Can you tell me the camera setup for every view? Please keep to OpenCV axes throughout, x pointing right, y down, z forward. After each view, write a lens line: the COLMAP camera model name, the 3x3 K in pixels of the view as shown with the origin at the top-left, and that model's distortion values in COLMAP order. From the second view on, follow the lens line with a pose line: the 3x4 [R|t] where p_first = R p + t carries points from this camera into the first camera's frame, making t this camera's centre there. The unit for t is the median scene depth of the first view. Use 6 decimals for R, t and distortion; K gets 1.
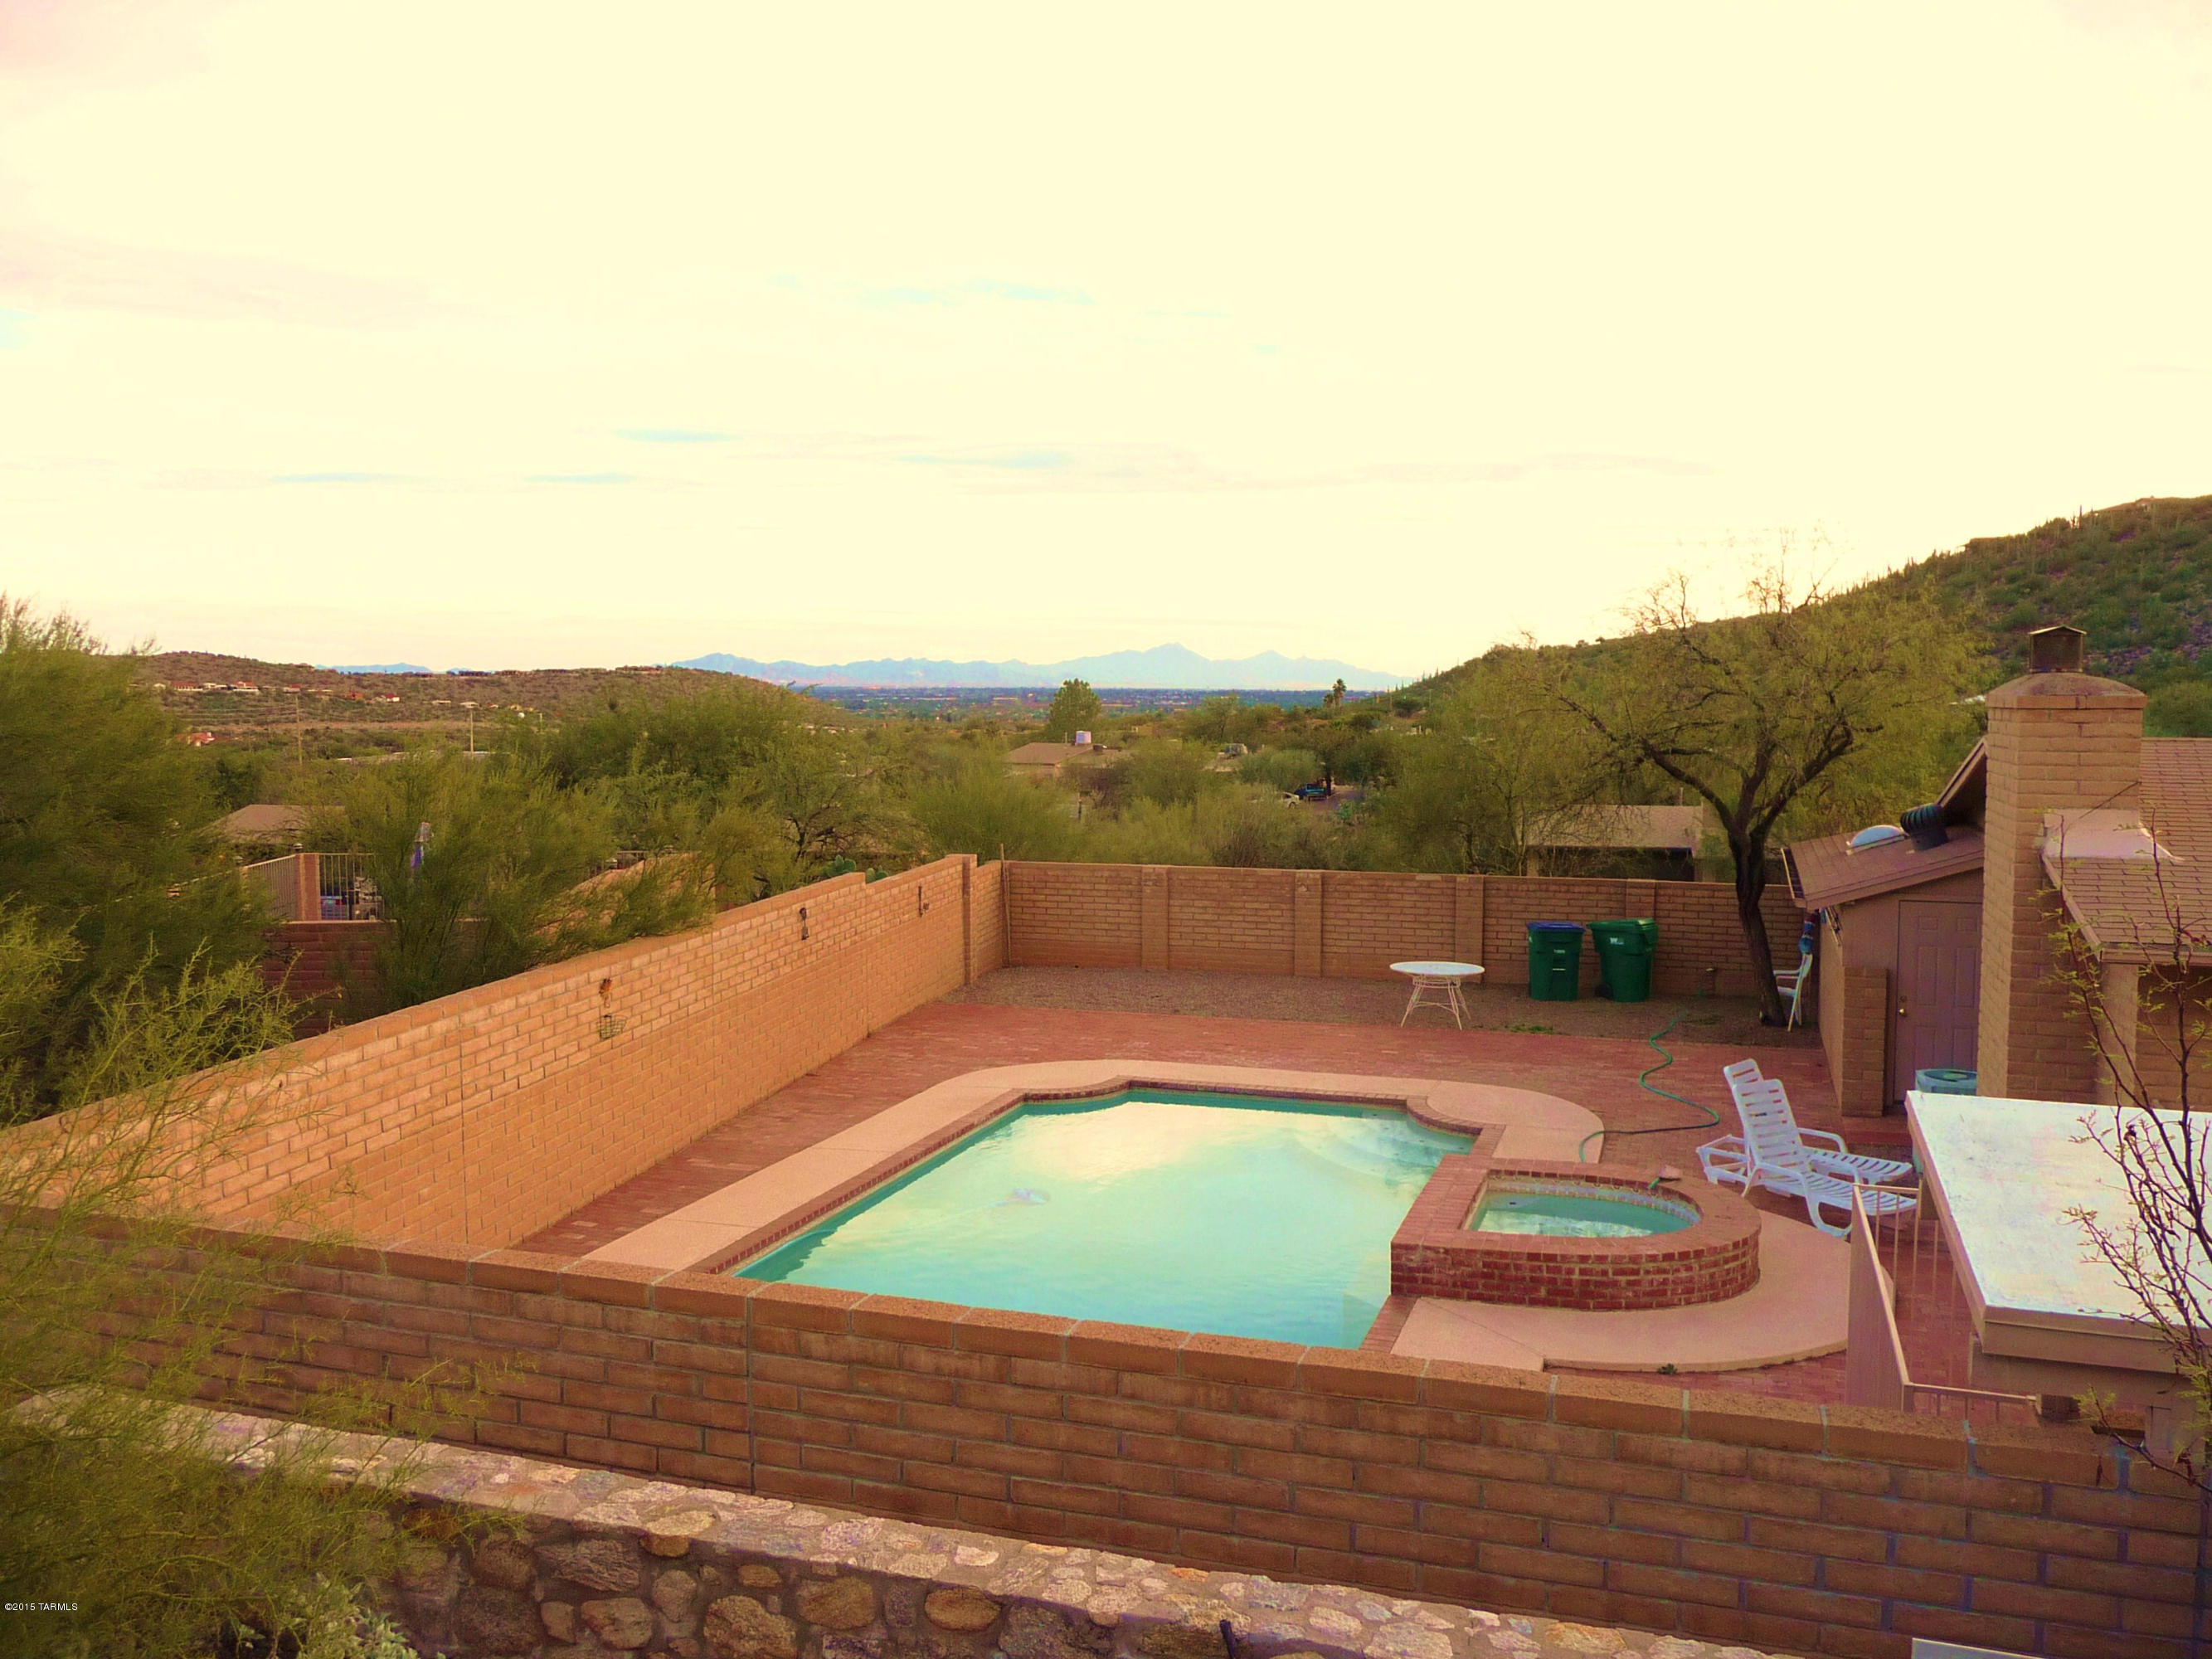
lens RADIAL K [[1840.3, 0, 1104.8], [0, 1840.3, 832.0], [0, 0, 1]] dist [-0.034761, 0.006672]
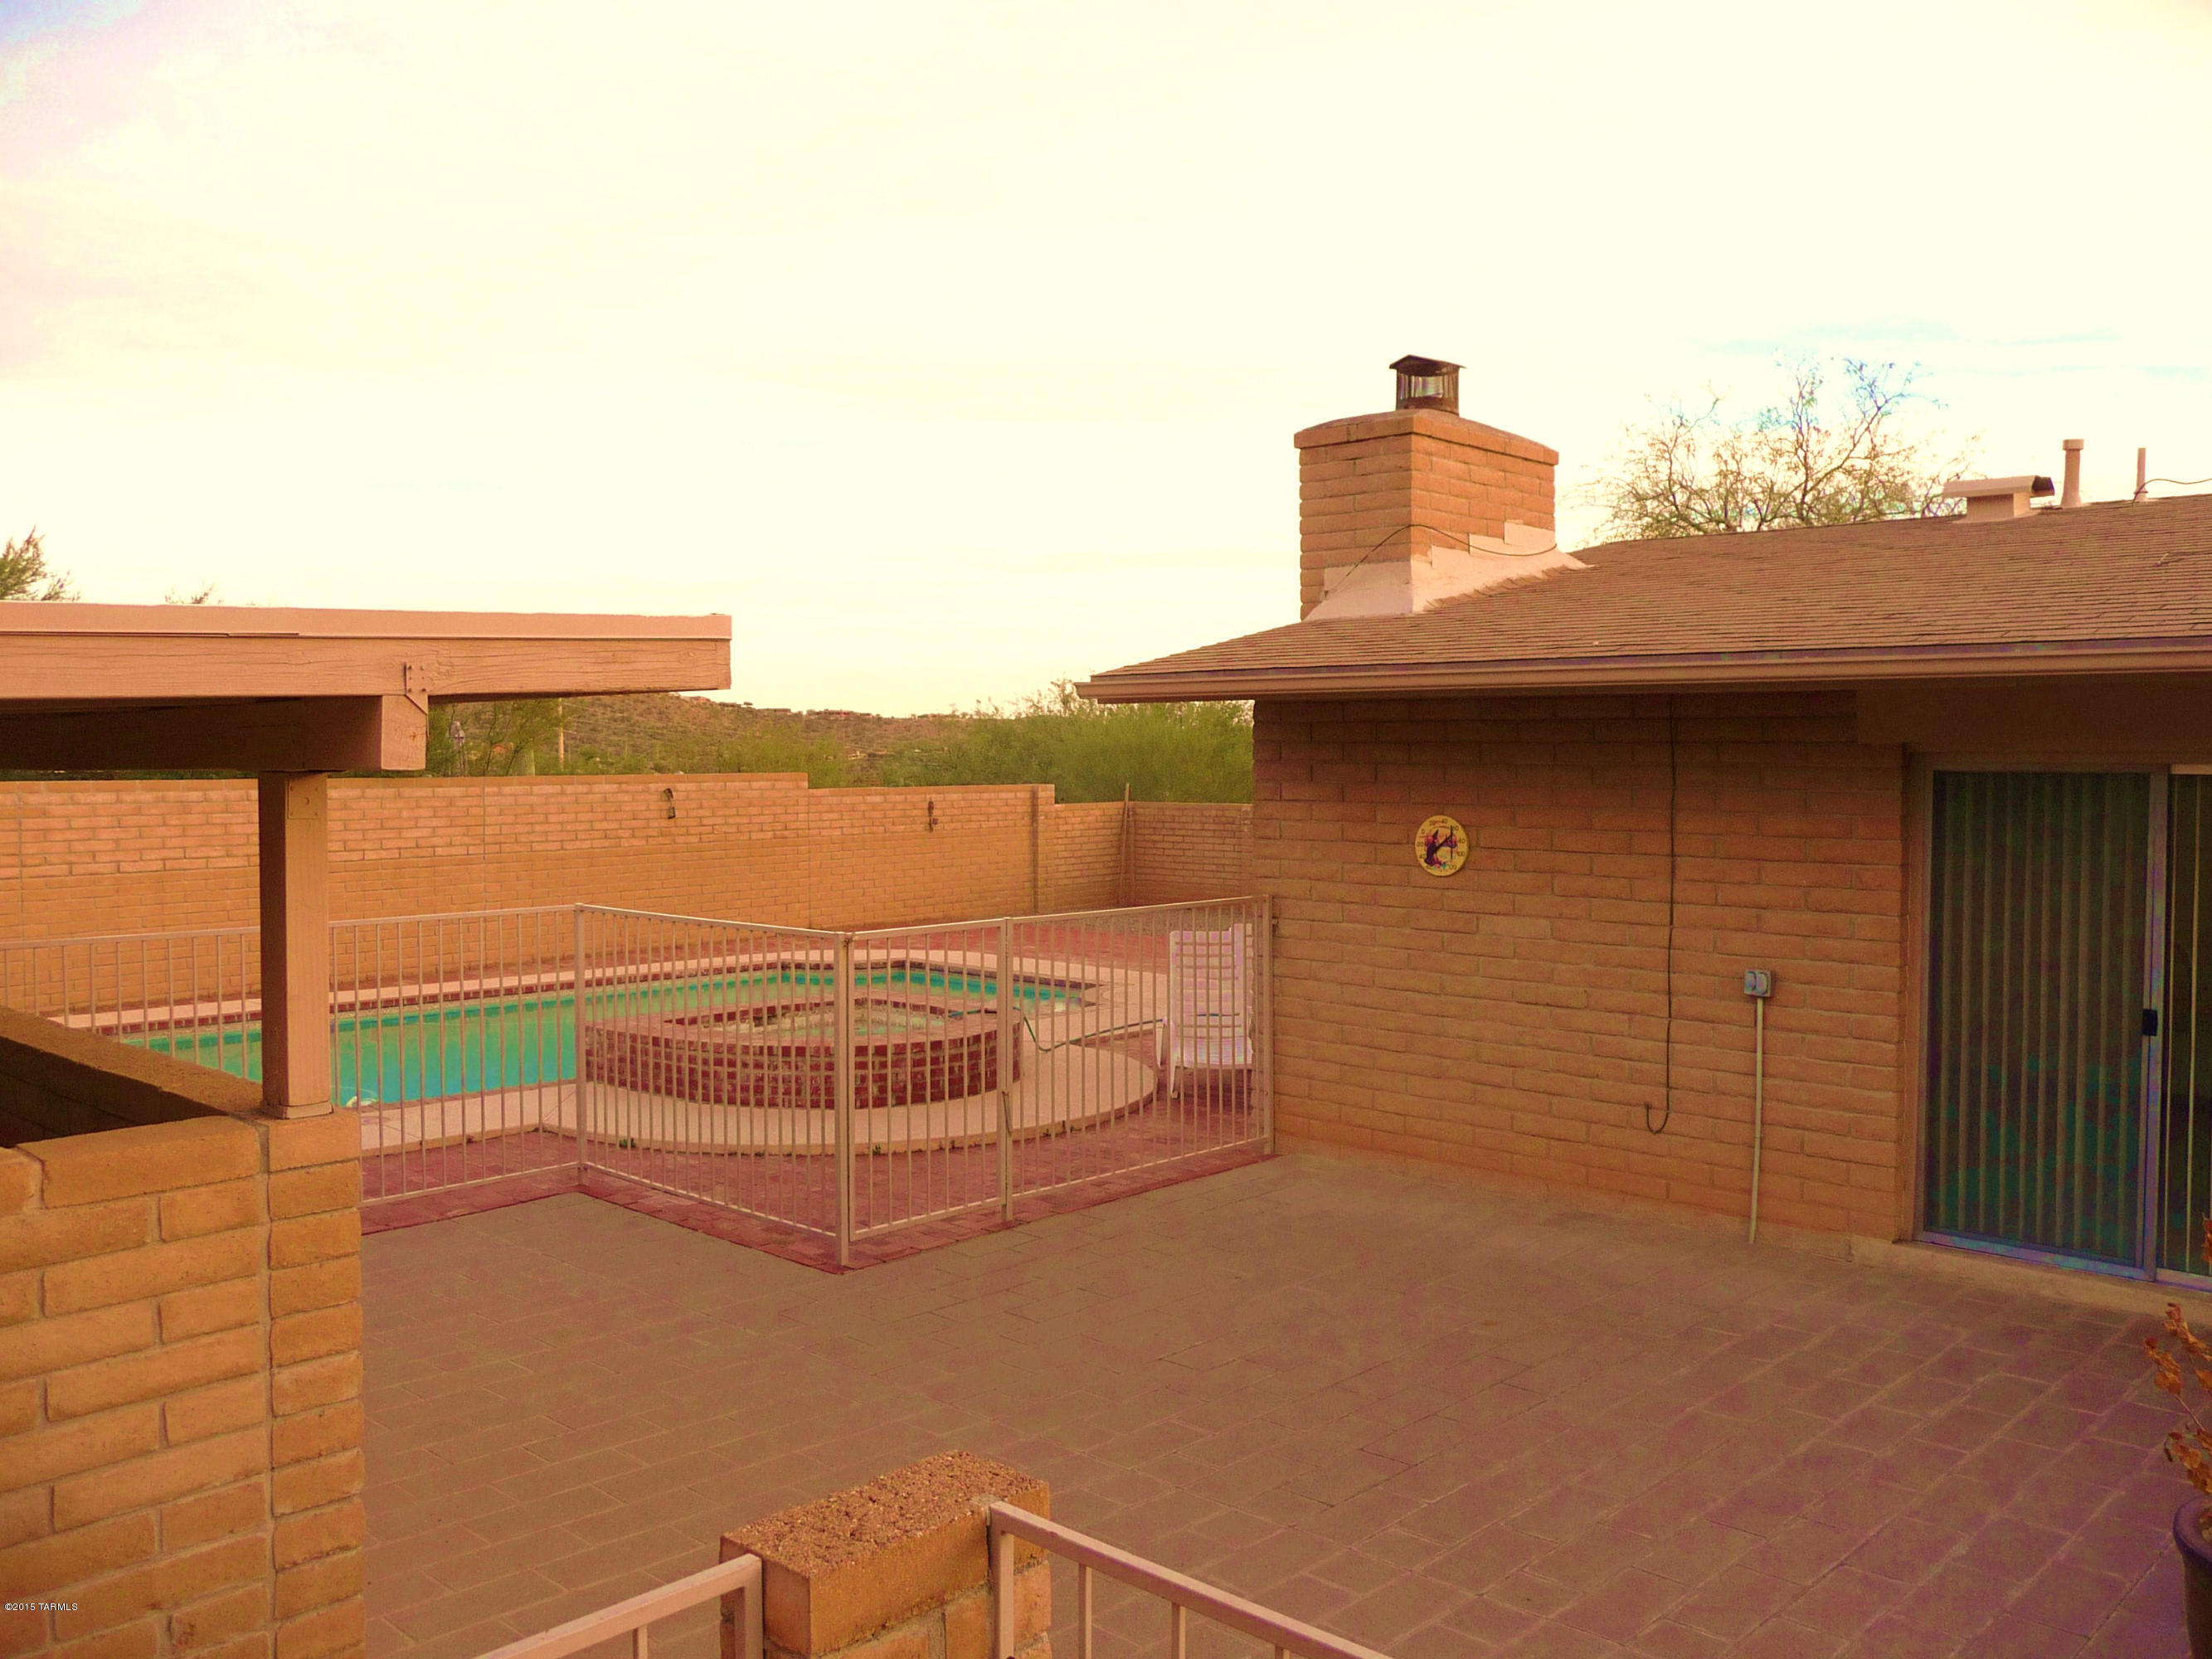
lens RADIAL K [[1840.3, 0, 1104.4], [0, 1840.3, 824.4], [0, 0, 1]] dist [-0.034761, 0.006672]
pose [[0.904792, 0.018681, -0.425444, 0.637881], [-0.034557, 0.998963, -0.029629, 0.105004], [0.424449, 0.041510, 0.904500, 0.186171]]
